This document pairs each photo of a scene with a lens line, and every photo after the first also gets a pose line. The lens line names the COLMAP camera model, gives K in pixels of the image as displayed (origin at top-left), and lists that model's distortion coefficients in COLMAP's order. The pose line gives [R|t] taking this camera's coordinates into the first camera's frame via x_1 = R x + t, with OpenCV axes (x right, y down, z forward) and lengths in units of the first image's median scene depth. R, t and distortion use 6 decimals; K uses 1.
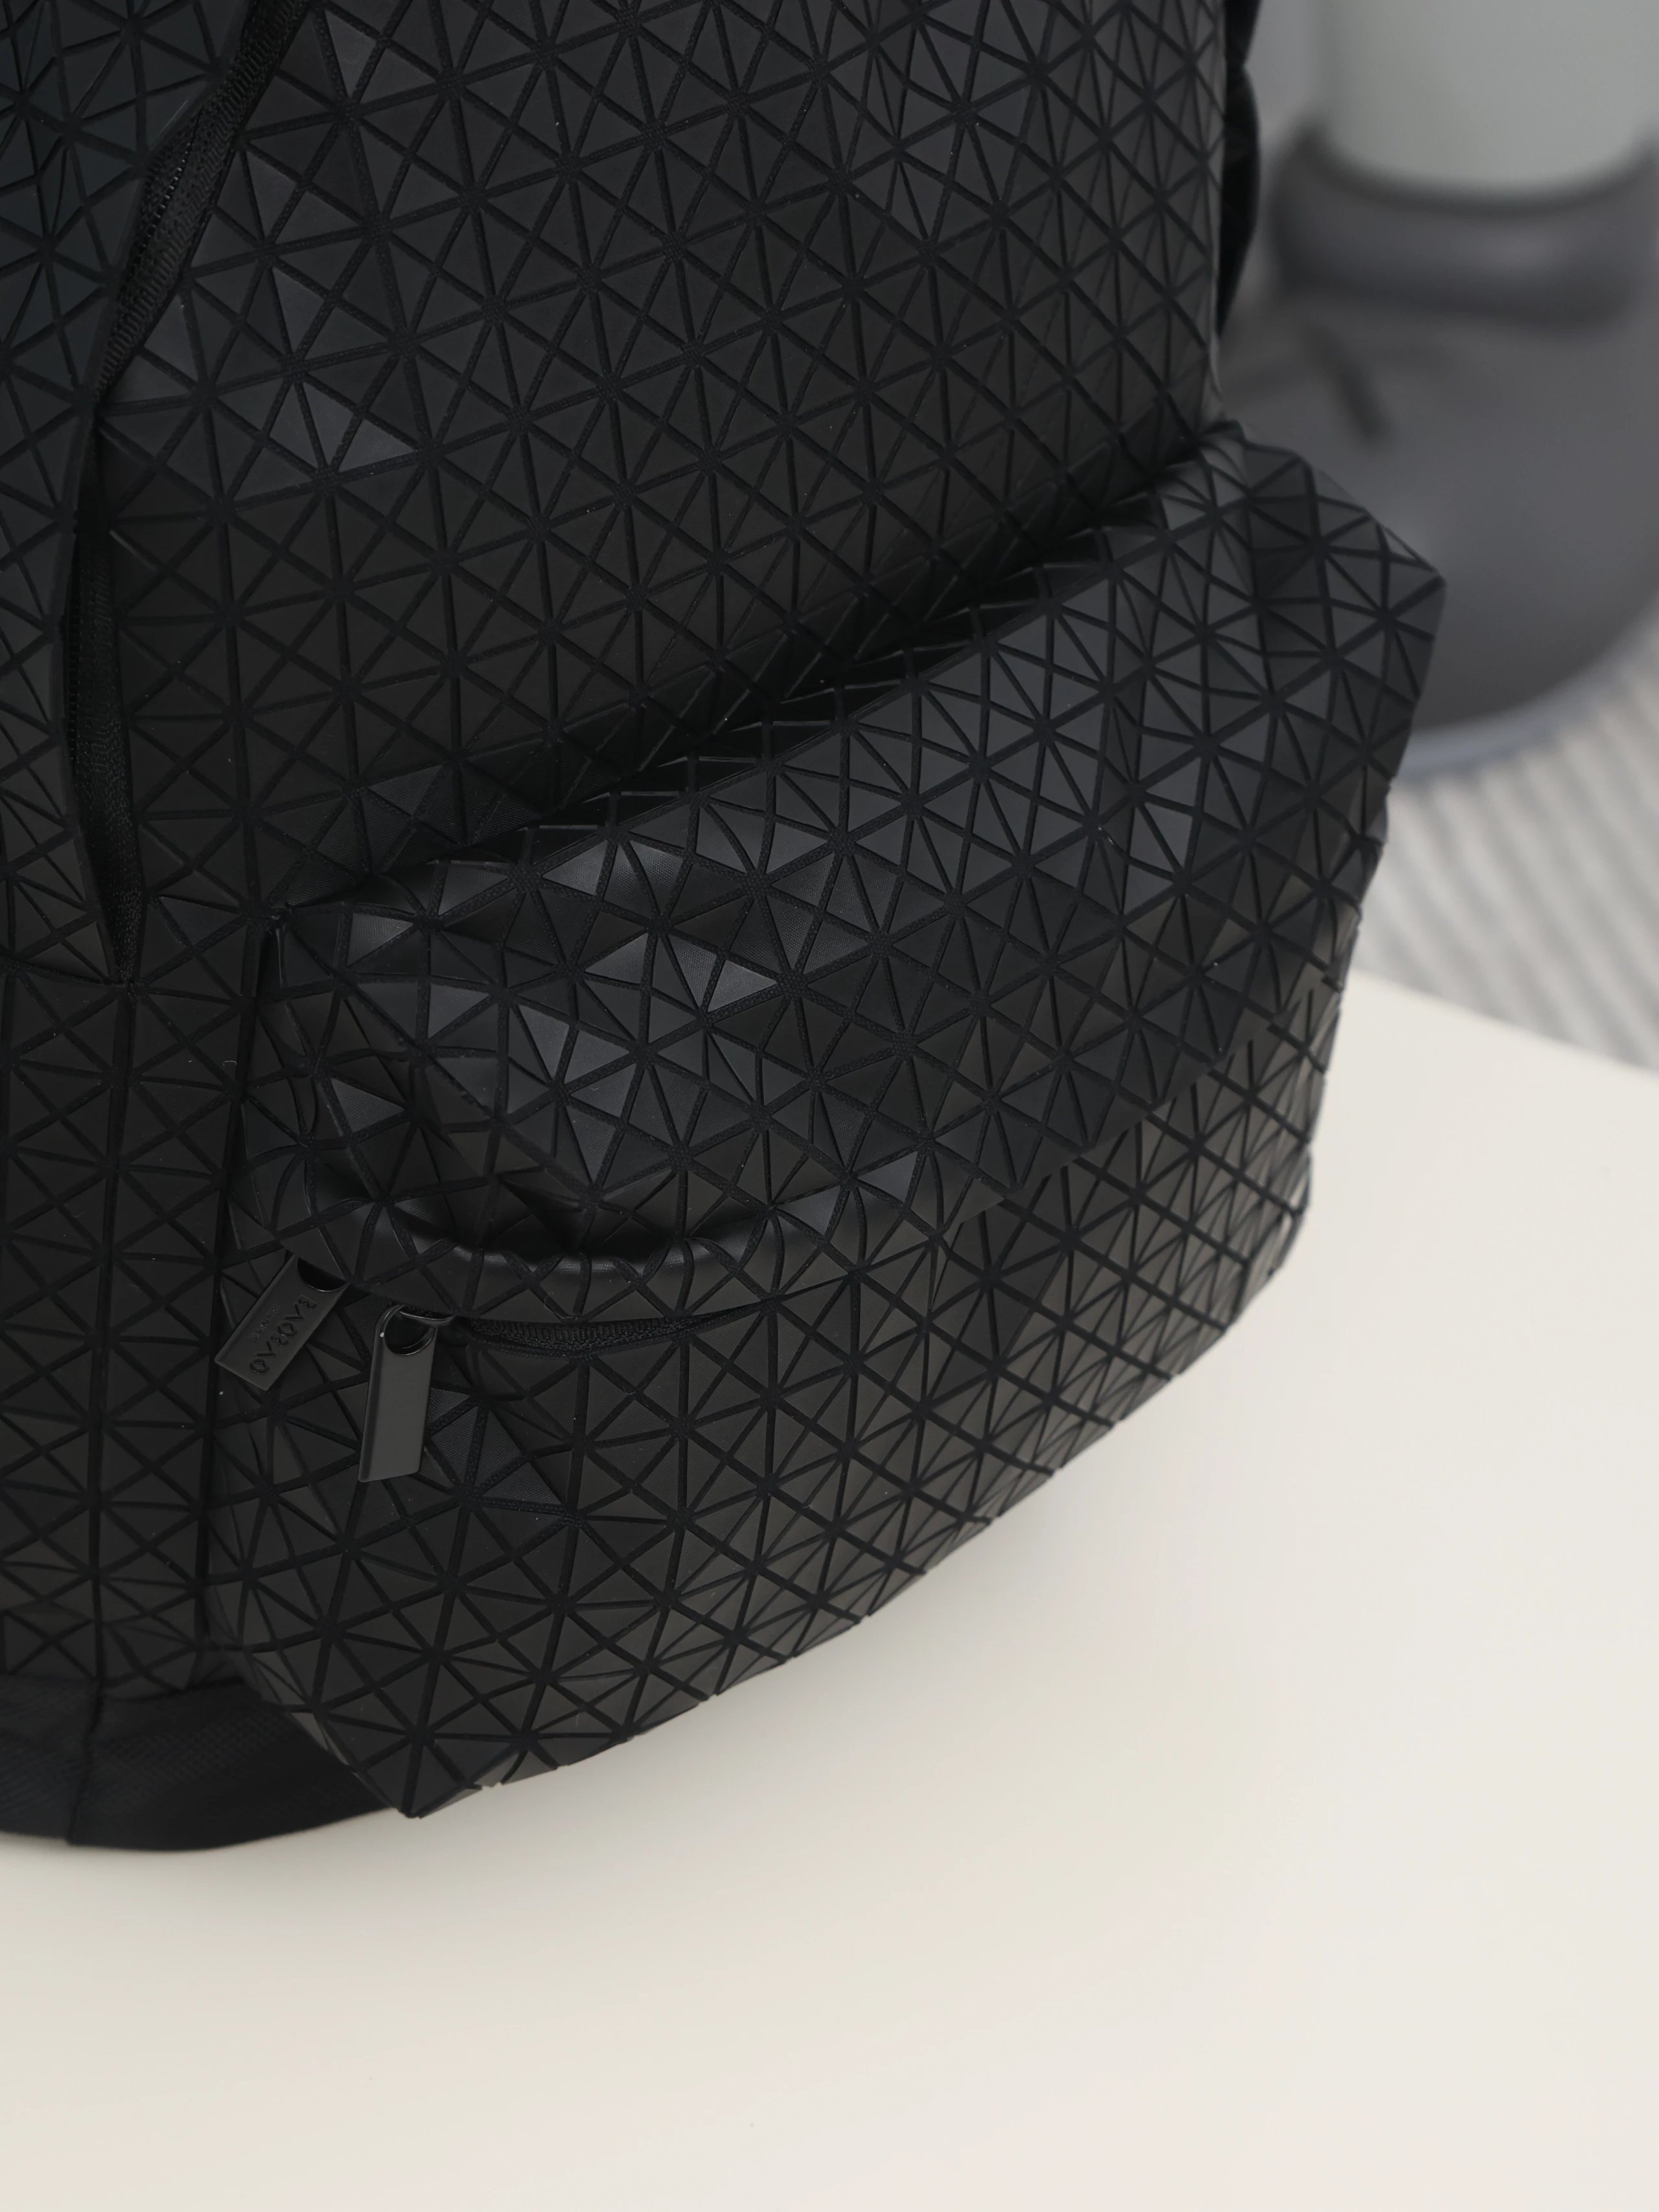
lens RADIAL K [[6321.9, 0, 845.8], [0, 6321.9, 1112.0], [0, 0, 1]] dist [0.427354, 0.000000]
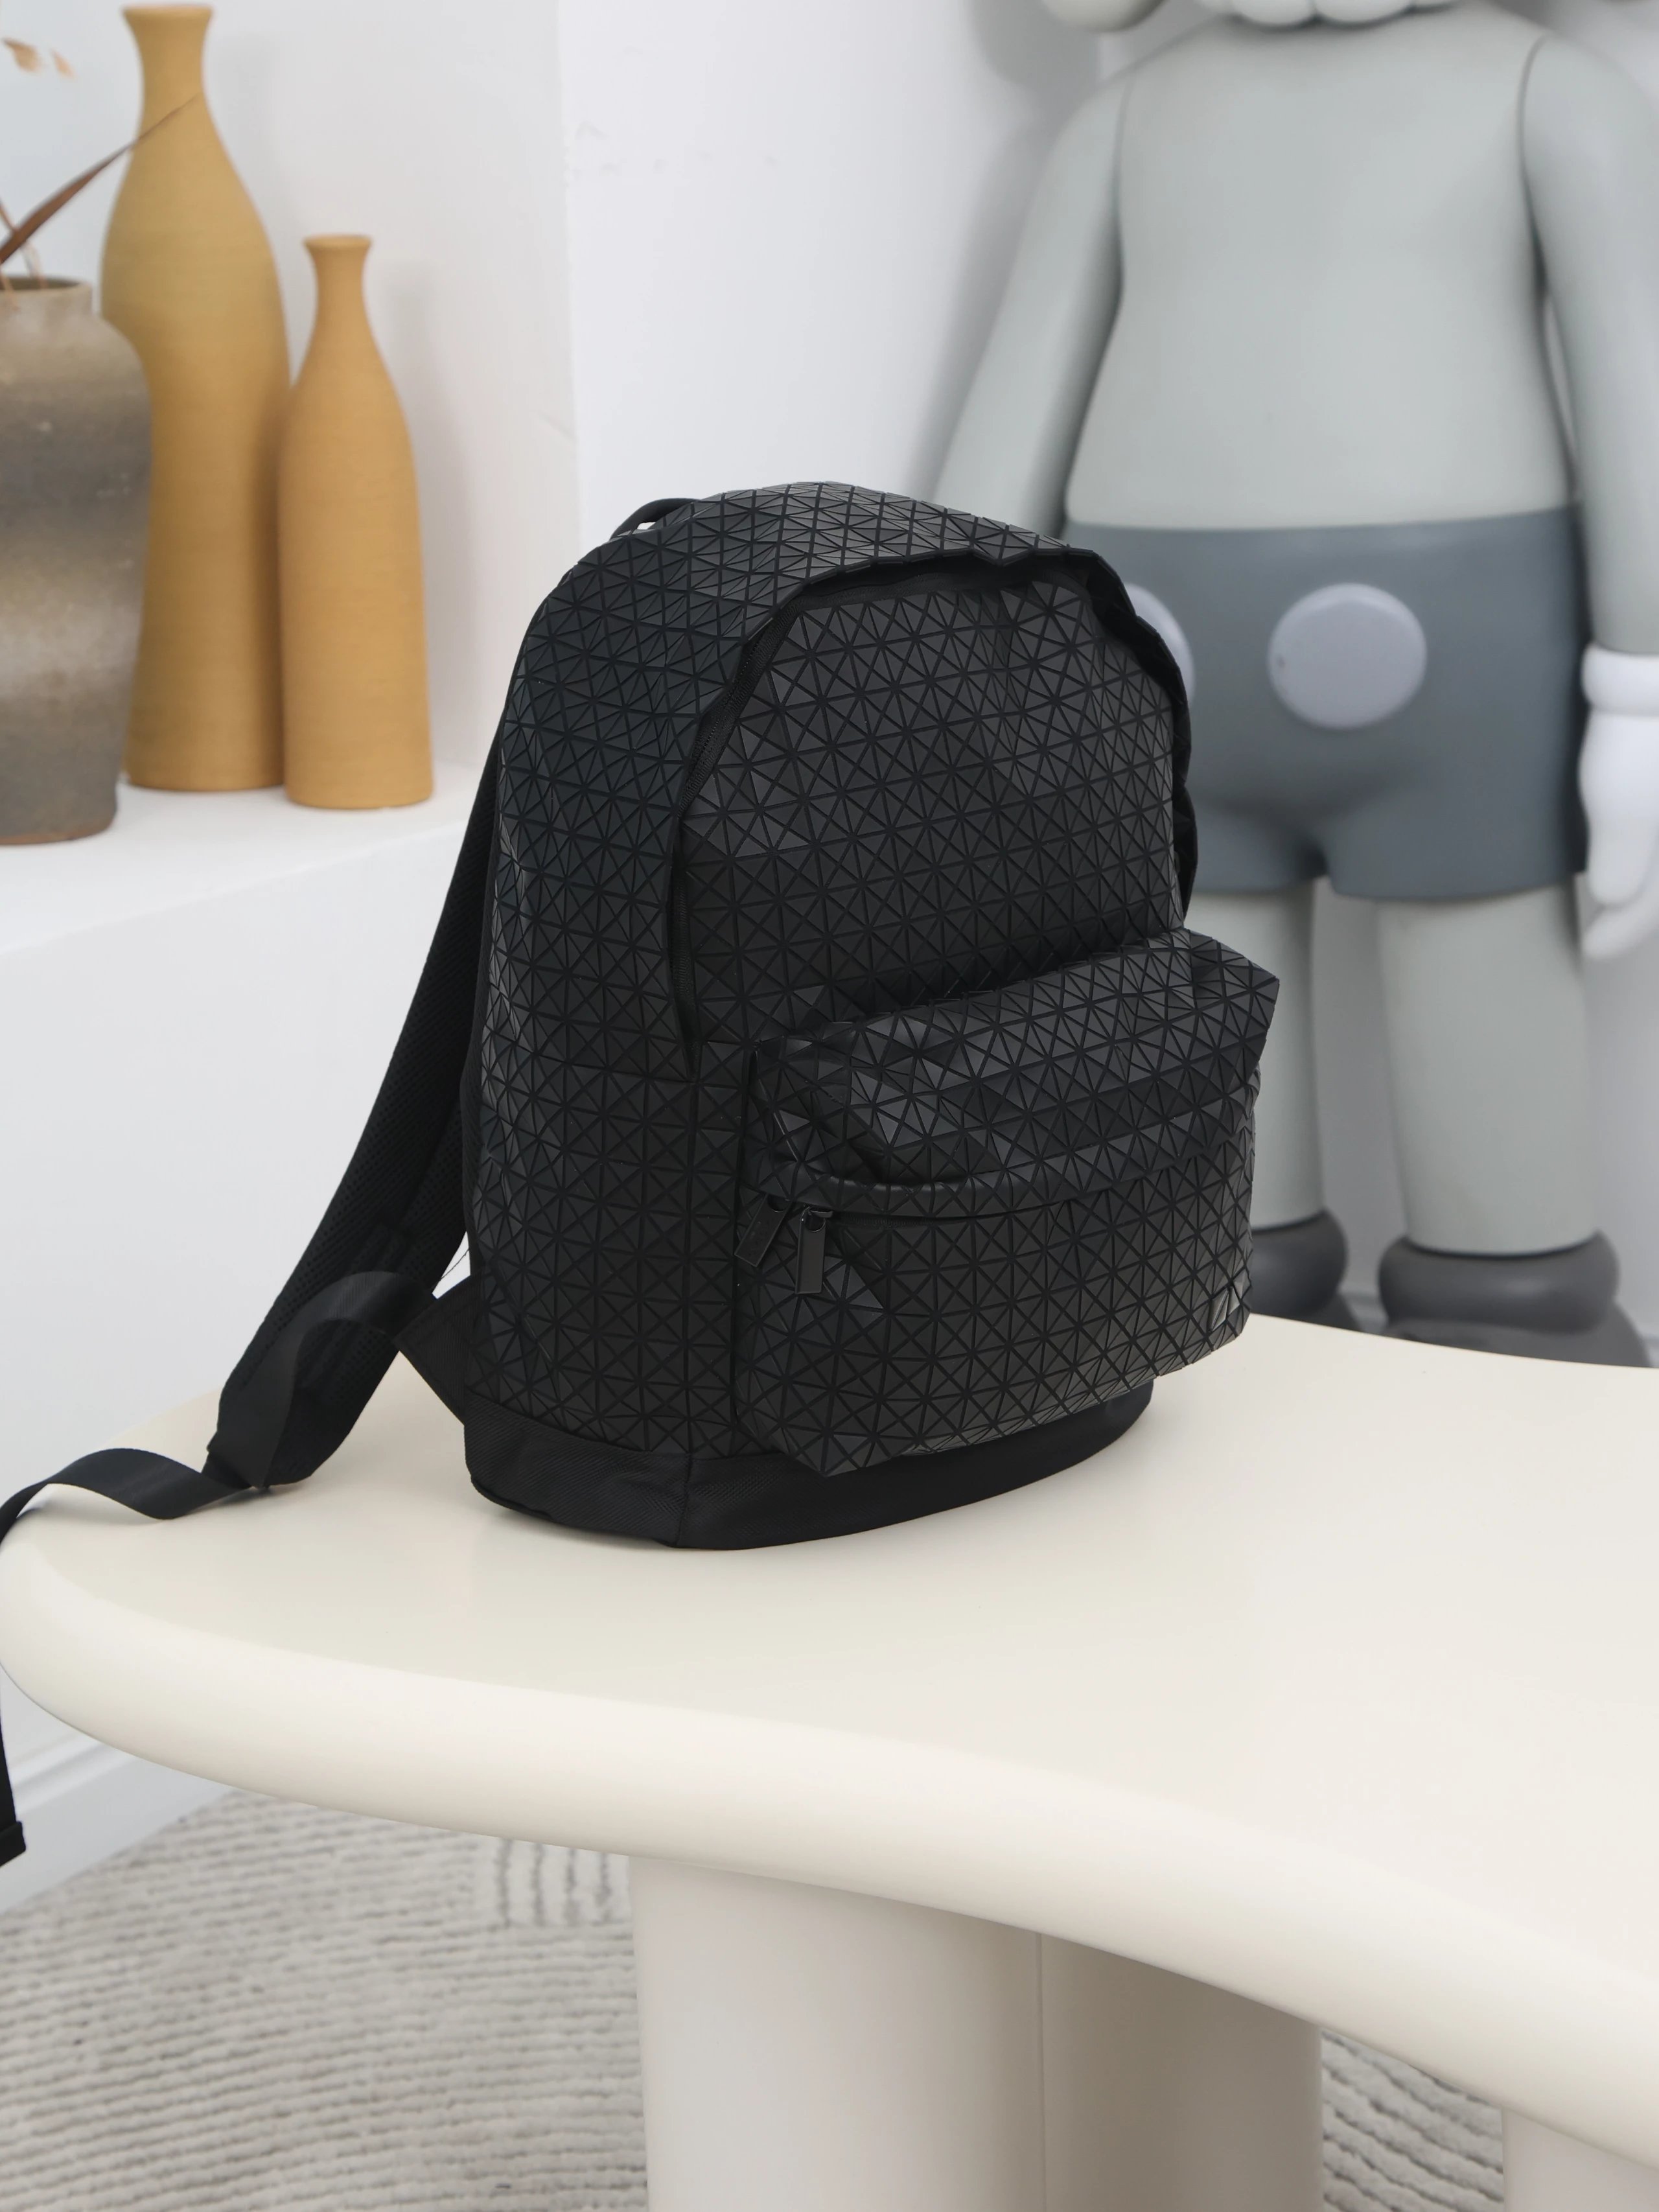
lens RADIAL K [[4744.2, 0, 839.5], [0, 4744.2, 1104.4], [0, 0, 1]] dist [0.283040, 0.000000]
pose [[0.994565, -0.045393, -0.093697, 0.106215], [0.014159, 0.950558, -0.310224, 0.535705], [0.103147, 0.307211, 0.946035, -0.668622]]
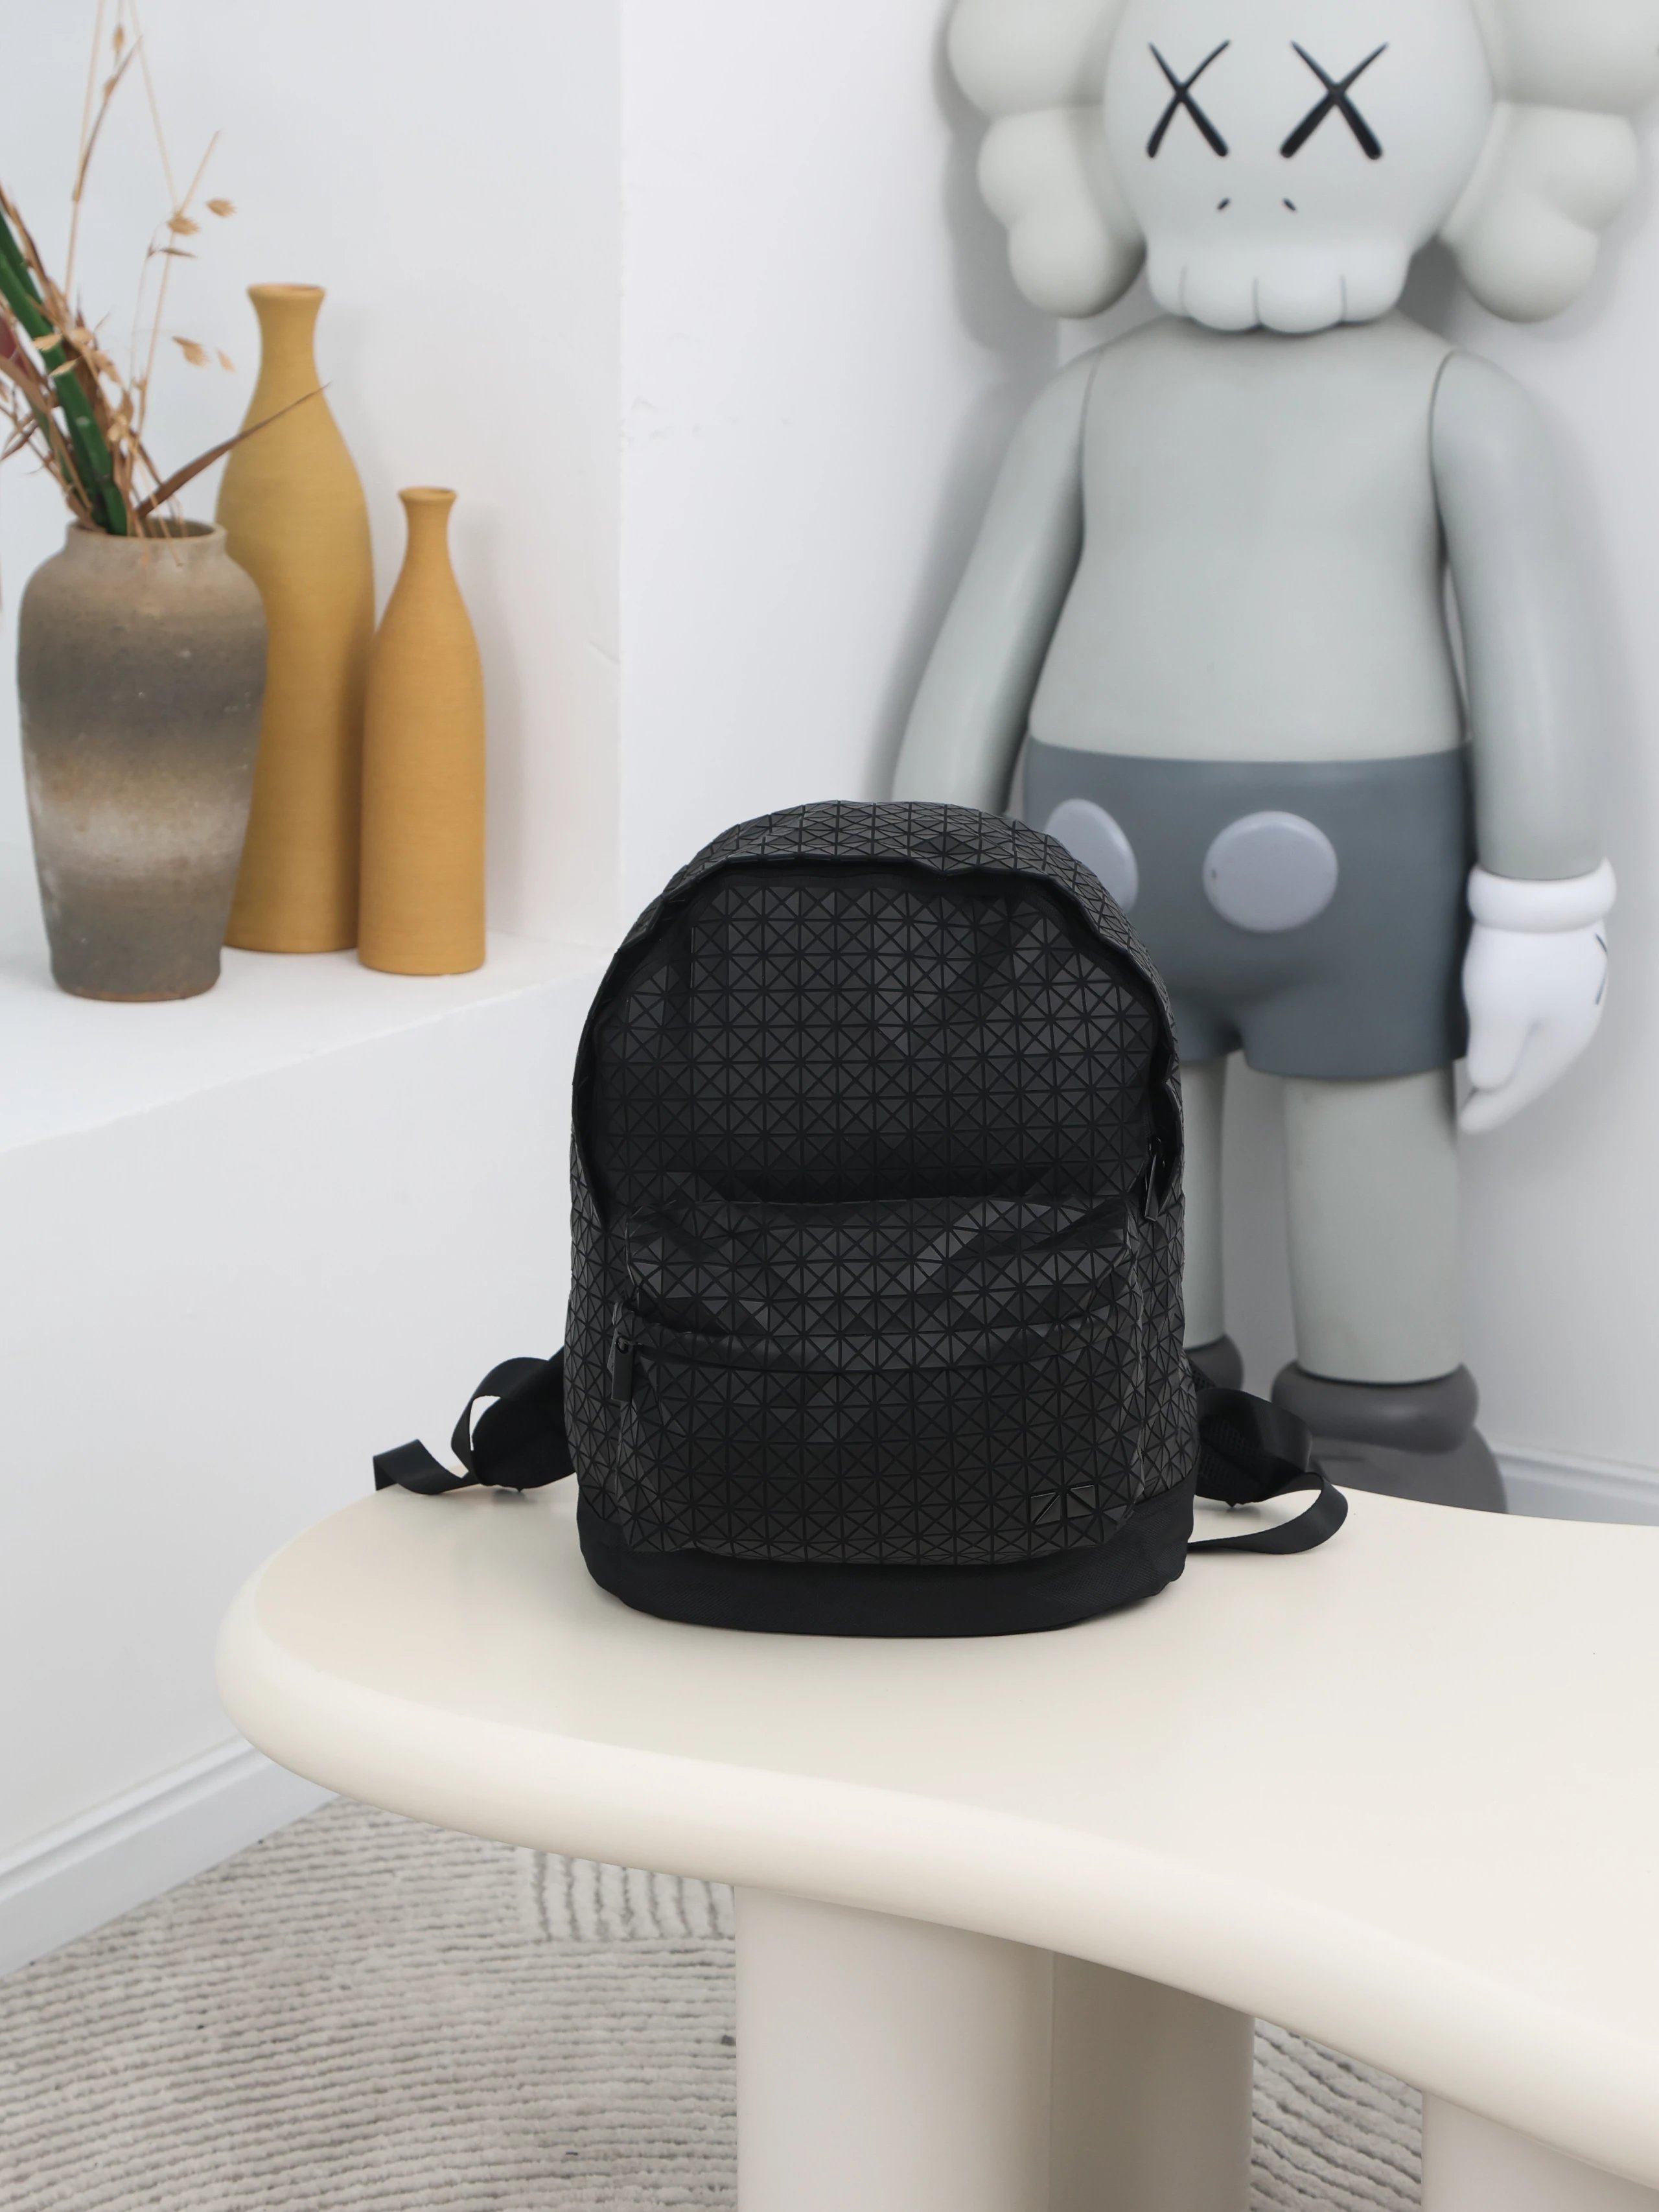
lens RADIAL K [[4896.6, 0, 819.4], [0, 4896.6, 1111.2], [0, 0, 1]] dist [0.364432, 0.000000]
pose [[0.998659, -0.011146, -0.050561, 0.046506], [-0.005029, 0.951052, -0.308990, 0.590470], [0.051530, 0.308830, 0.949720, -1.030801]]
